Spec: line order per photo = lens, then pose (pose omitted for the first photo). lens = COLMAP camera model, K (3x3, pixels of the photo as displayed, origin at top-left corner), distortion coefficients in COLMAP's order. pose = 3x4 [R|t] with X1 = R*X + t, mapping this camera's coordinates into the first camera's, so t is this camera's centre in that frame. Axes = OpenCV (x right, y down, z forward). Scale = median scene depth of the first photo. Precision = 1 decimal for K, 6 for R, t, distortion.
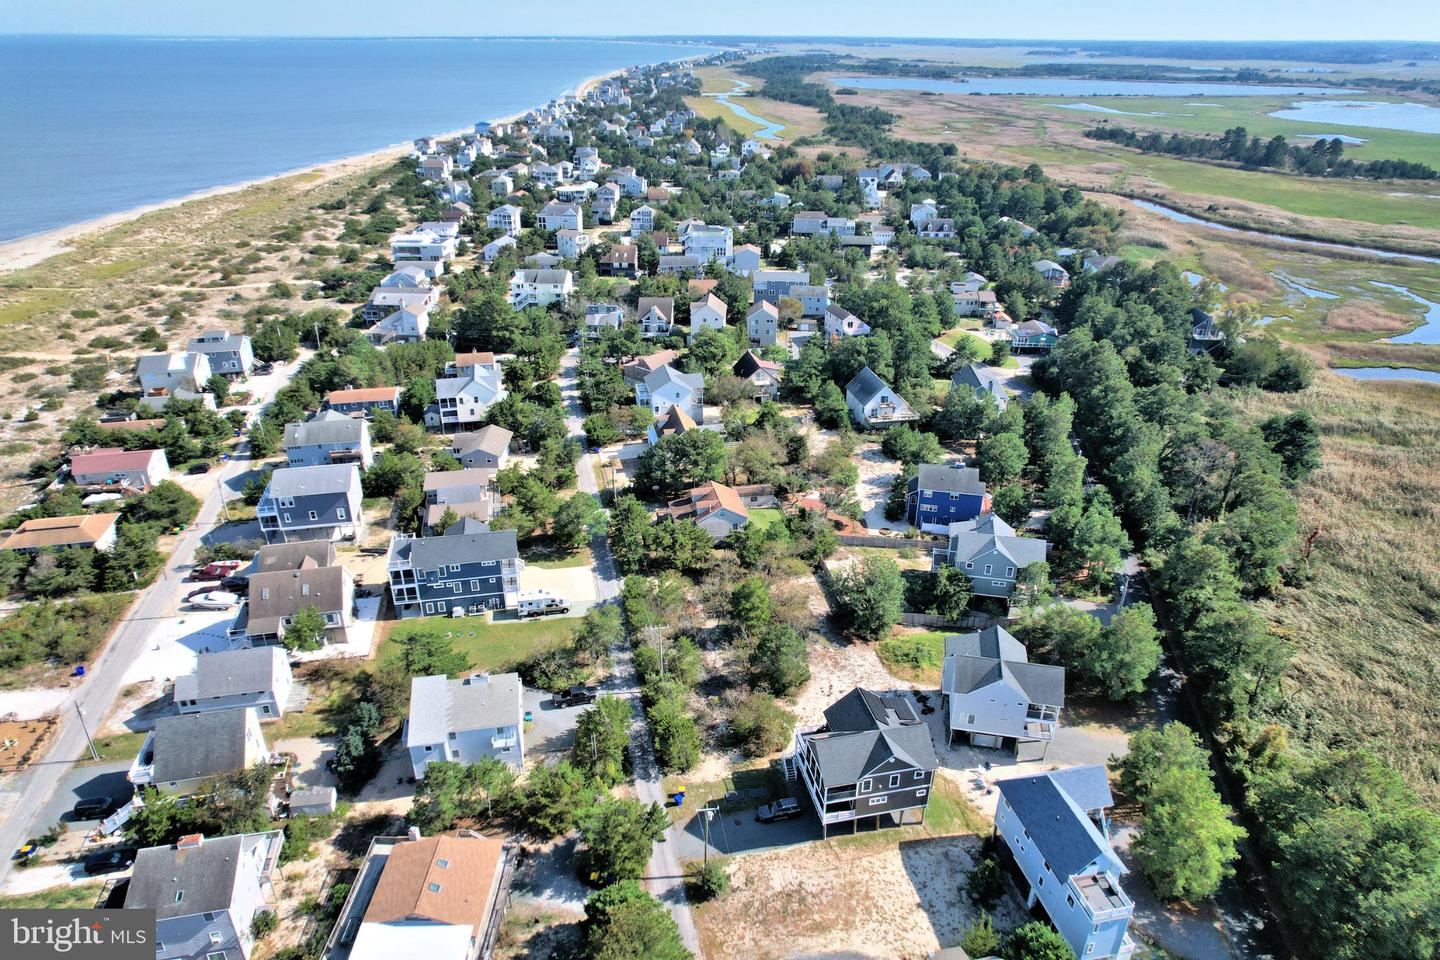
lens RADIAL K [[916.8, 0, 714.6], [0, 916.8, 483.0], [0, 0, 1]] dist [-0.068458, 0.059980]
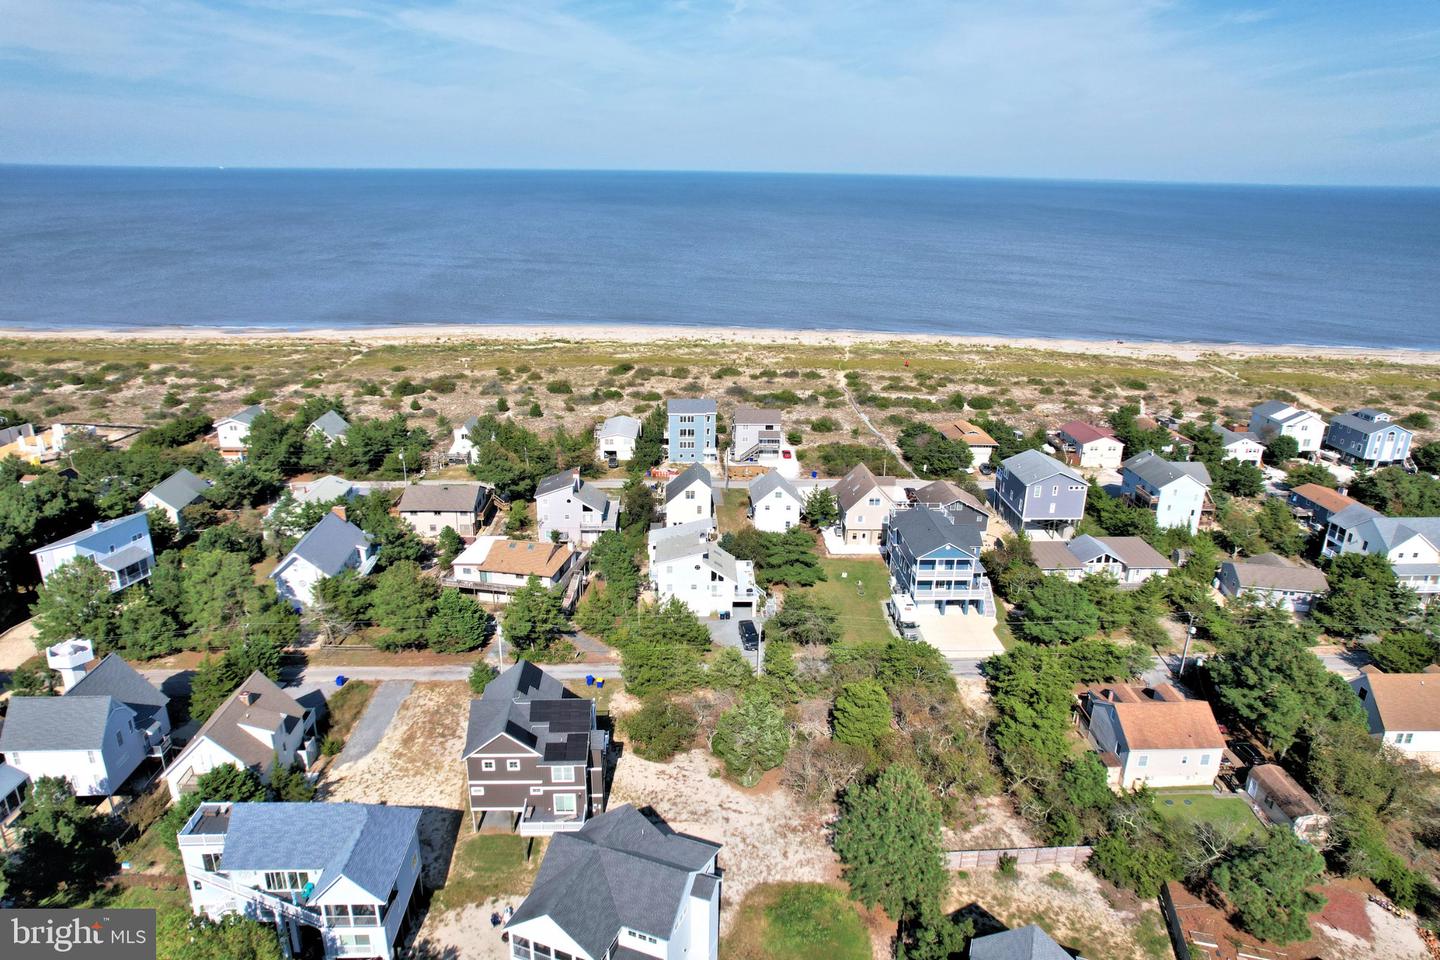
lens RADIAL K [[916.8, 0, 714.6], [0, 916.8, 483.0], [0, 0, 1]] dist [-0.068458, 0.059980]
pose [[-0.160870, 0.316939, -0.934703, 0.642864], [-0.457357, 0.815282, 0.355161, -0.209685], [0.874611, 0.484628, 0.013800, 0.751925]]
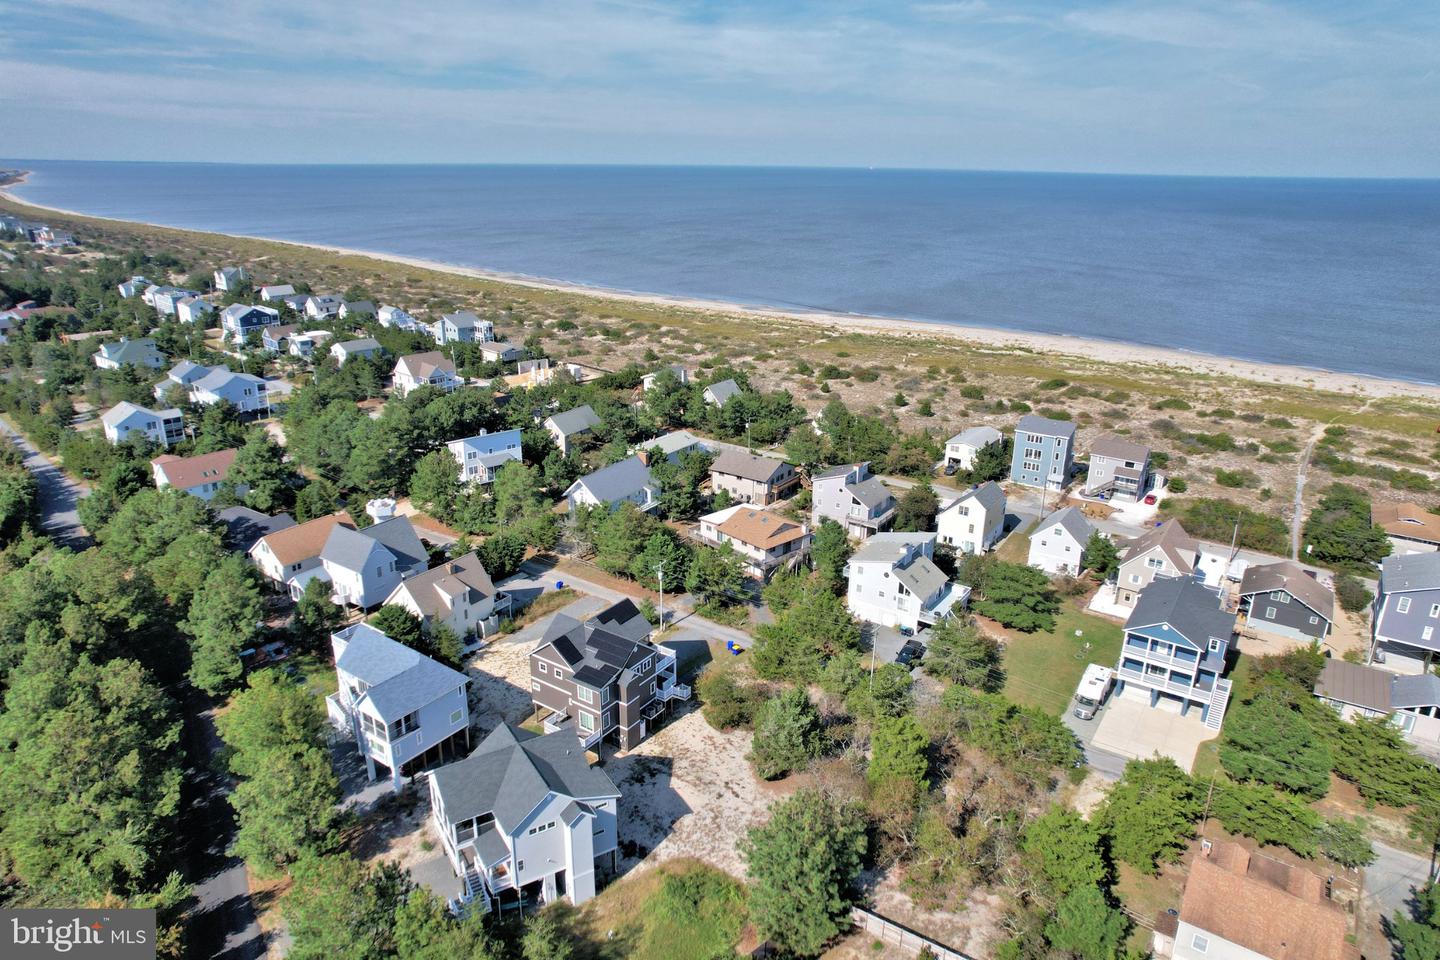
lens RADIAL K [[916.8, 0, 714.6], [0, 916.8, 483.0], [0, 0, 1]] dist [-0.068458, 0.059980]
pose [[-0.721681, 0.218474, -0.656845, 0.505826], [-0.324111, 0.731805, 0.599511, -0.350993], [0.611660, 0.645546, -0.457321, 1.032574]]
